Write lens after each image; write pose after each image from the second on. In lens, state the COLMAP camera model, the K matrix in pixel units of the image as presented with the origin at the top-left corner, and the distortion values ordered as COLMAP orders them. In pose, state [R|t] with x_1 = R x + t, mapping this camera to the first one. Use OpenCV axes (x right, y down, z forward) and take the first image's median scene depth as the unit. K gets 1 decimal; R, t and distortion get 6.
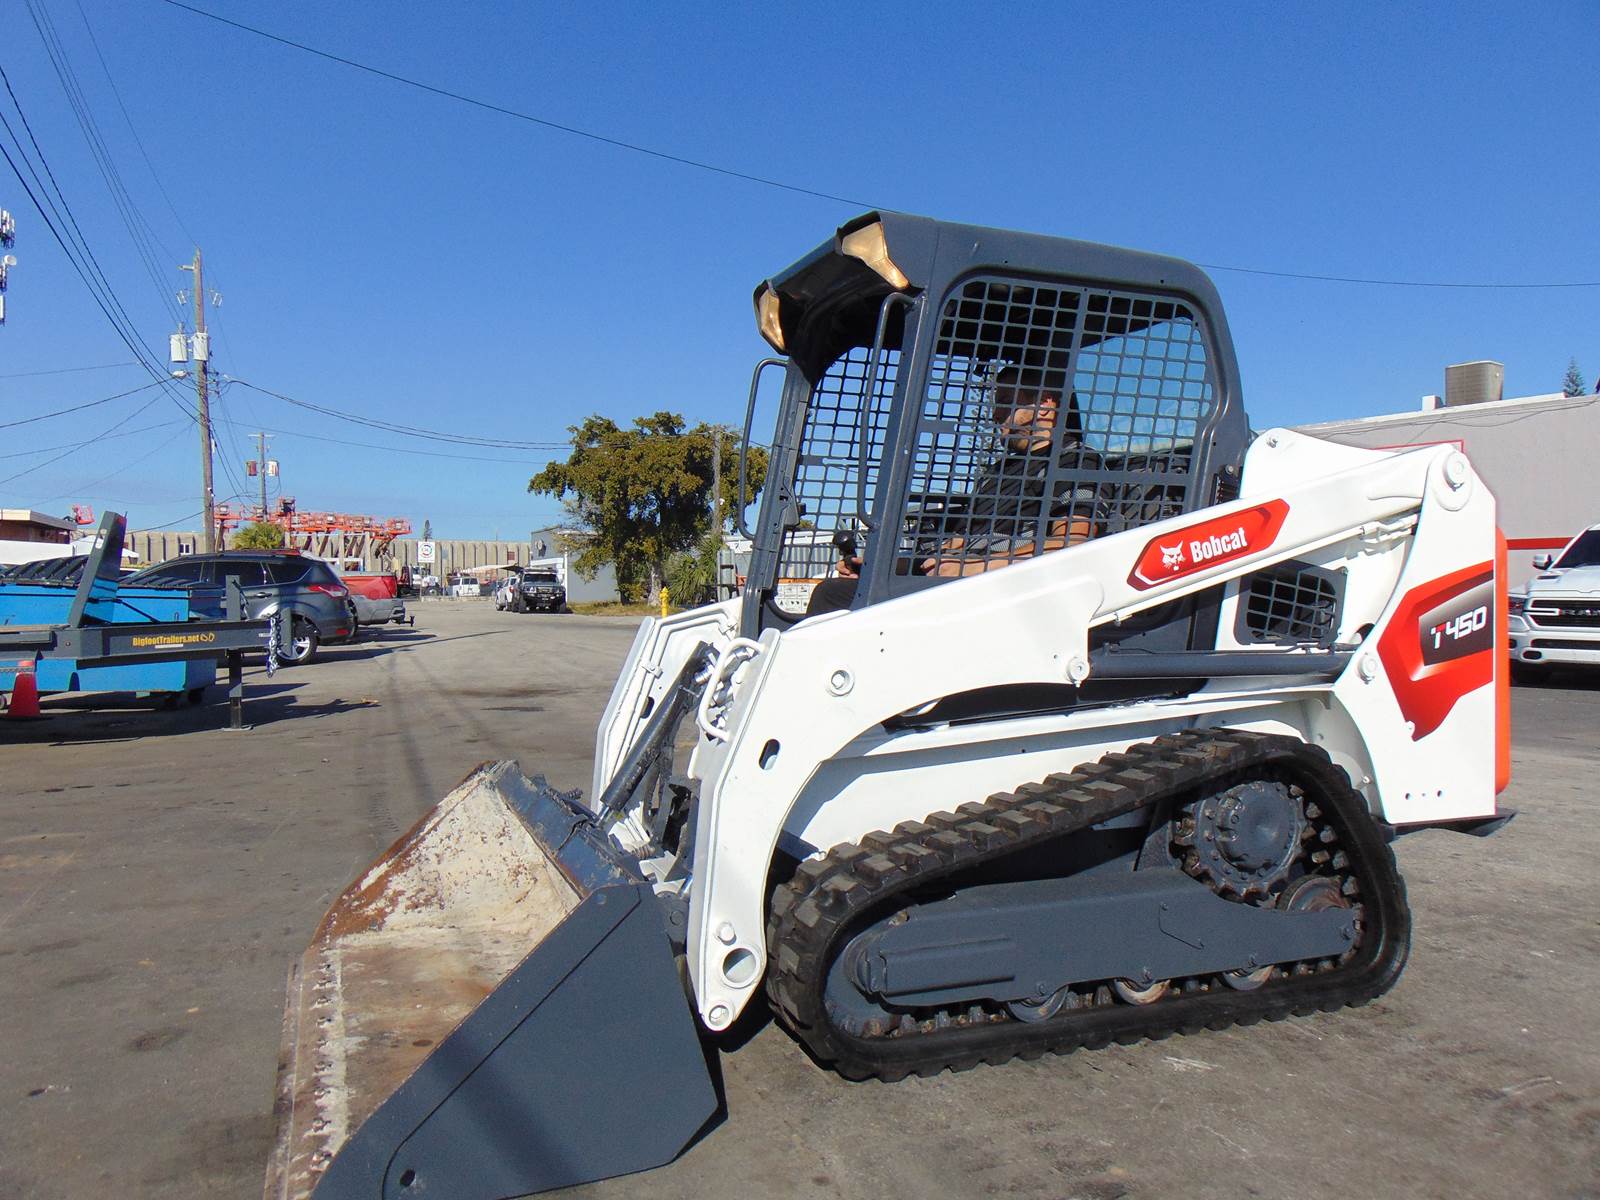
lens RADIAL K [[1203.3, 0, 787.2], [0, 1203.3, 599.9], [0, 0, 1]] dist [-0.023283, 0.061336]
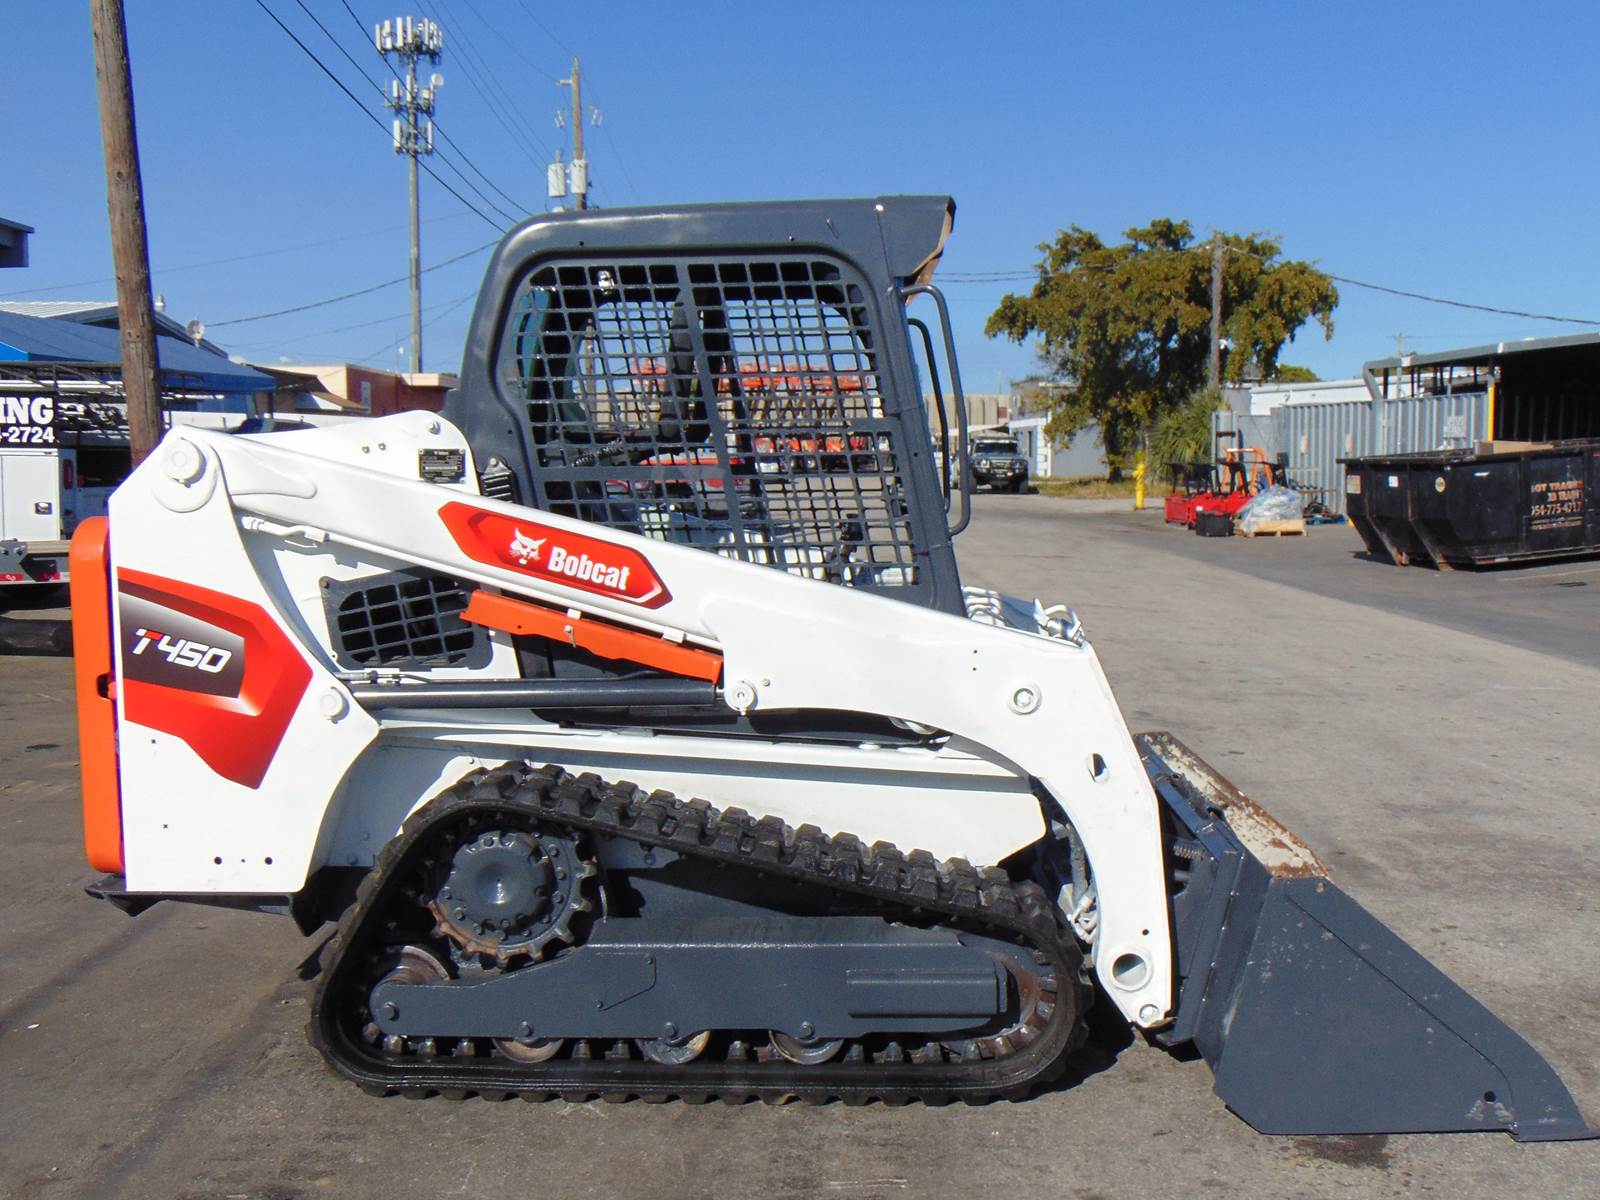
lens RADIAL K [[1610.6, 0, 785.7], [0, 1610.6, 605.9], [0, 0, 1]] dist [-0.015809, 0.011957]
pose [[0.925731, 0.032933, -0.376745, 0.826222], [0.000334, 0.996130, 0.087895, -0.111503], [0.378181, -0.081493, 0.922138, -0.079722]]
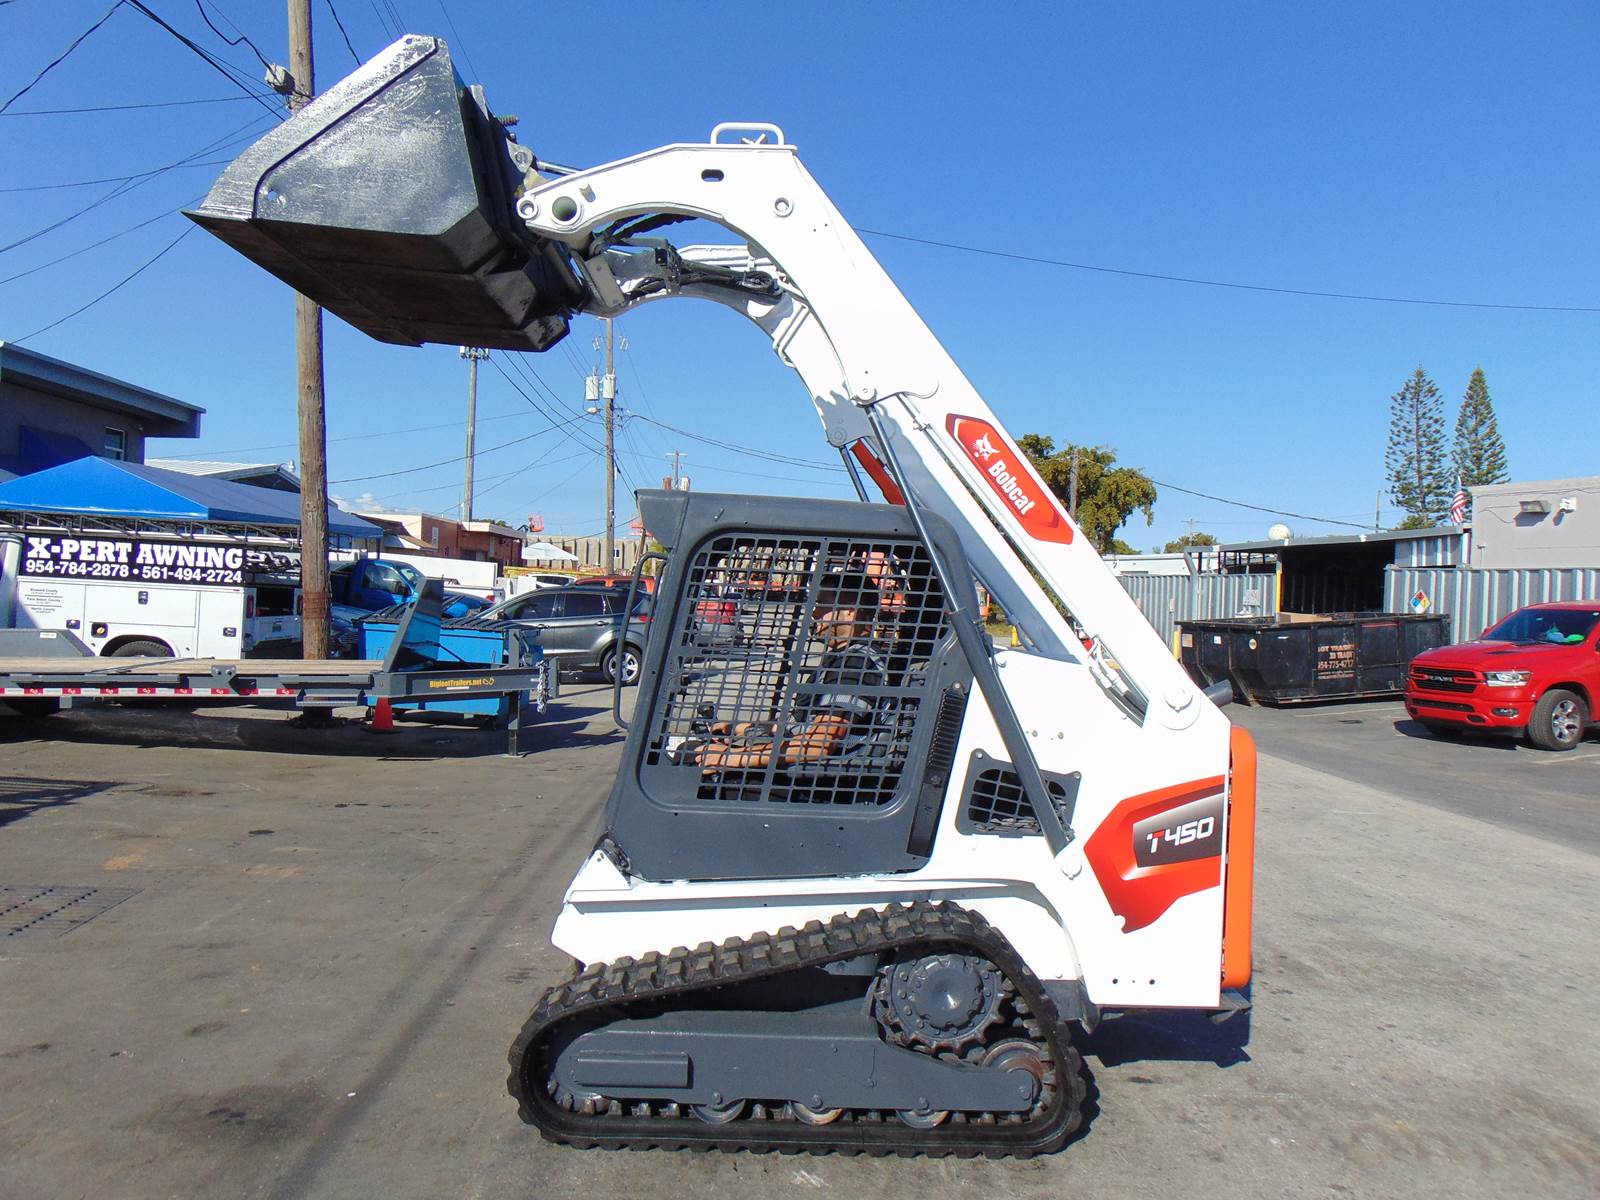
lens RADIAL K [[1203.3, 0, 787.2], [0, 1203.3, 599.9], [0, 0, 1]] dist [-0.023283, 0.061336]
pose [[0.941775, 0.035779, -0.334335, 0.616505], [-0.036646, 0.999321, 0.003718, -0.195446], [0.334241, 0.008751, 0.942447, -0.174759]]
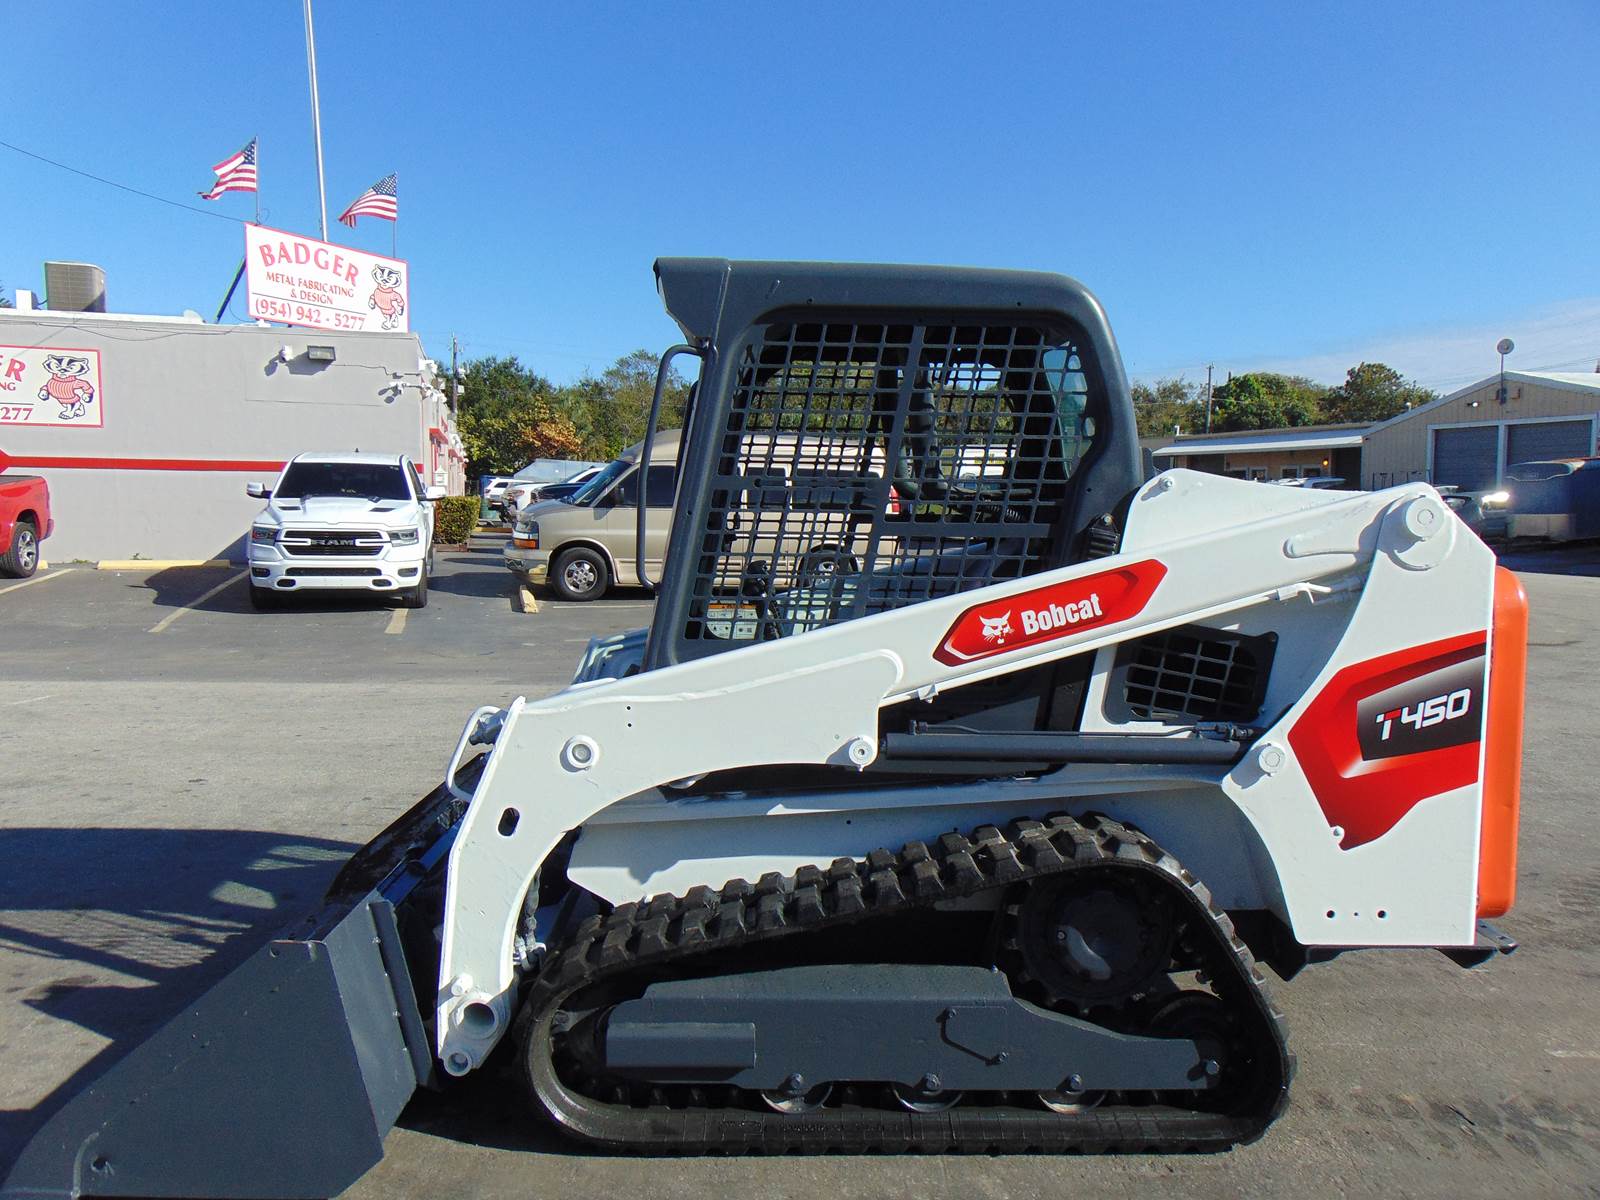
lens RADIAL K [[1198.7, 0, 785.3], [0, 1198.7, 597.3], [0, 0, 1]] dist [-0.033508, 0.068837]
pose [[0.937132, 0.036259, -0.347086, 0.461382], [-0.007243, 0.996394, 0.084534, -0.126646], [0.348900, -0.076706, 0.934016, 0.121788]]
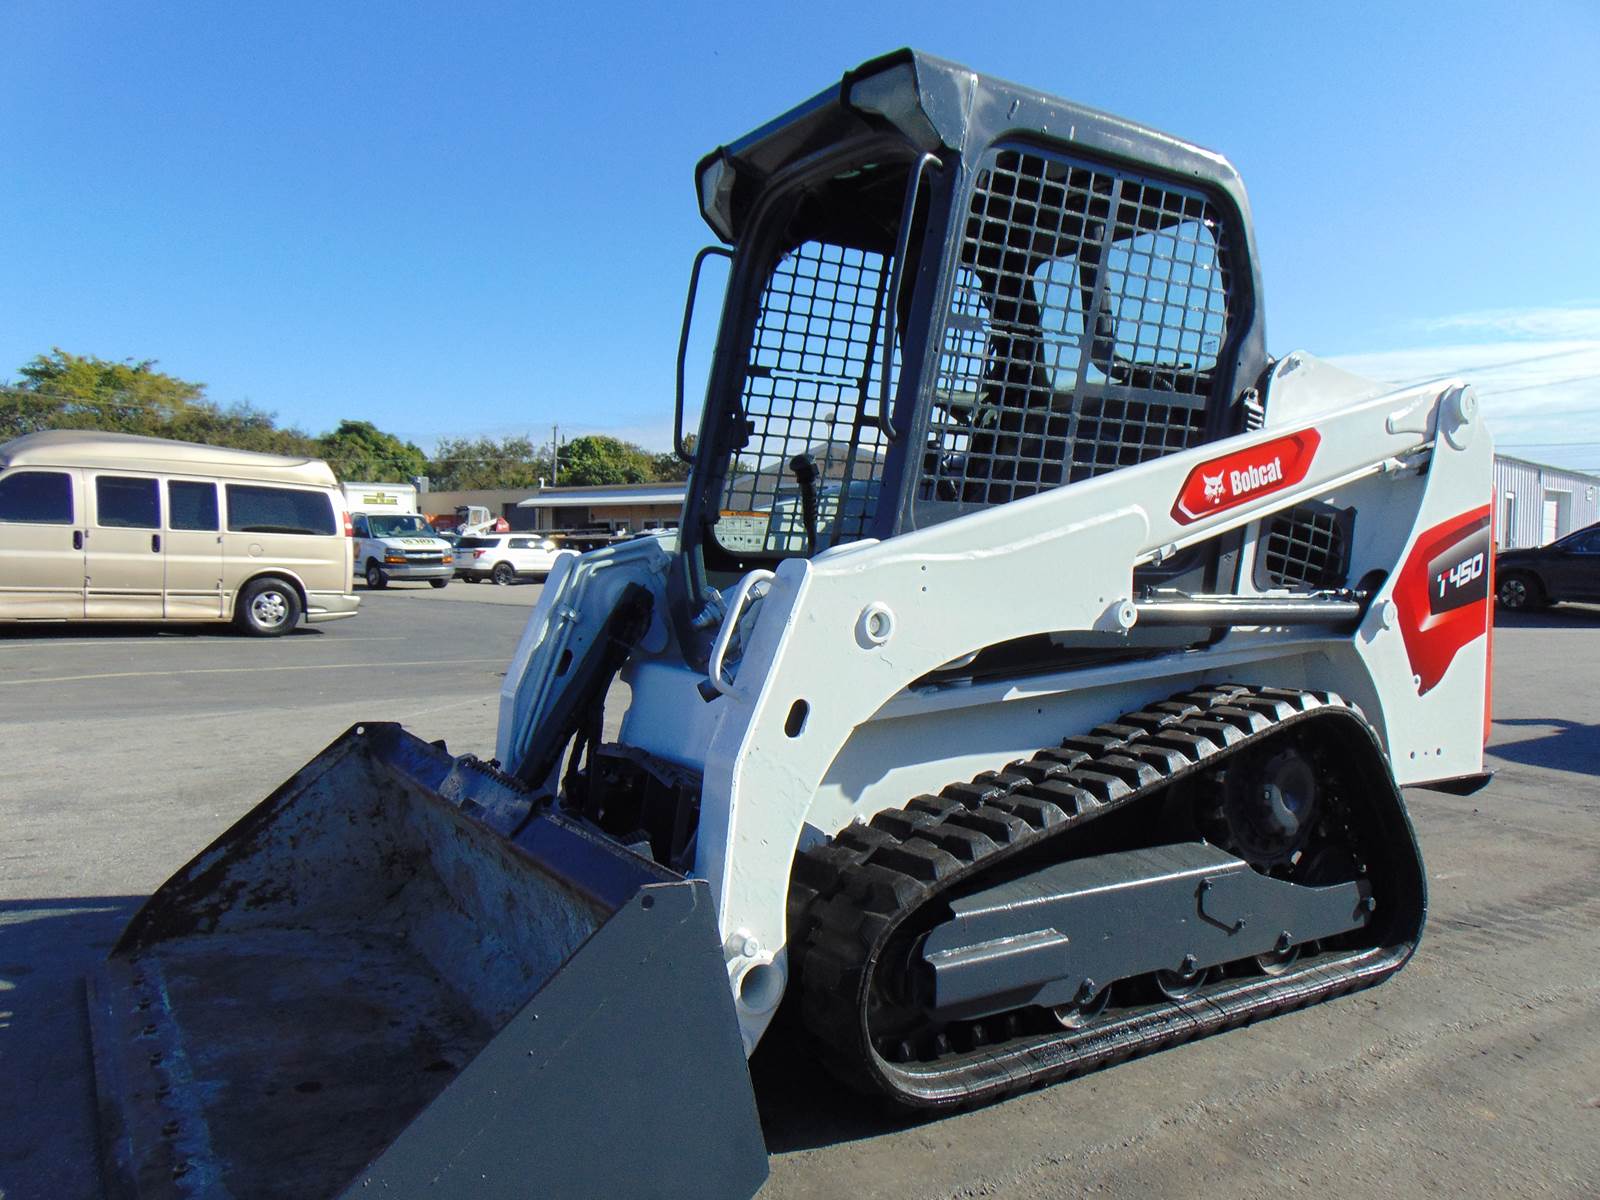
lens RADIAL K [[1203.3, 0, 787.2], [0, 1203.3, 599.9], [0, 0, 1]] dist [-0.023283, 0.061336]
pose [[0.981137, 0.007115, 0.193181, -0.145865], [-0.013291, 0.999441, 0.030690, 0.021993], [-0.192855, -0.032679, 0.980683, 0.192848]]
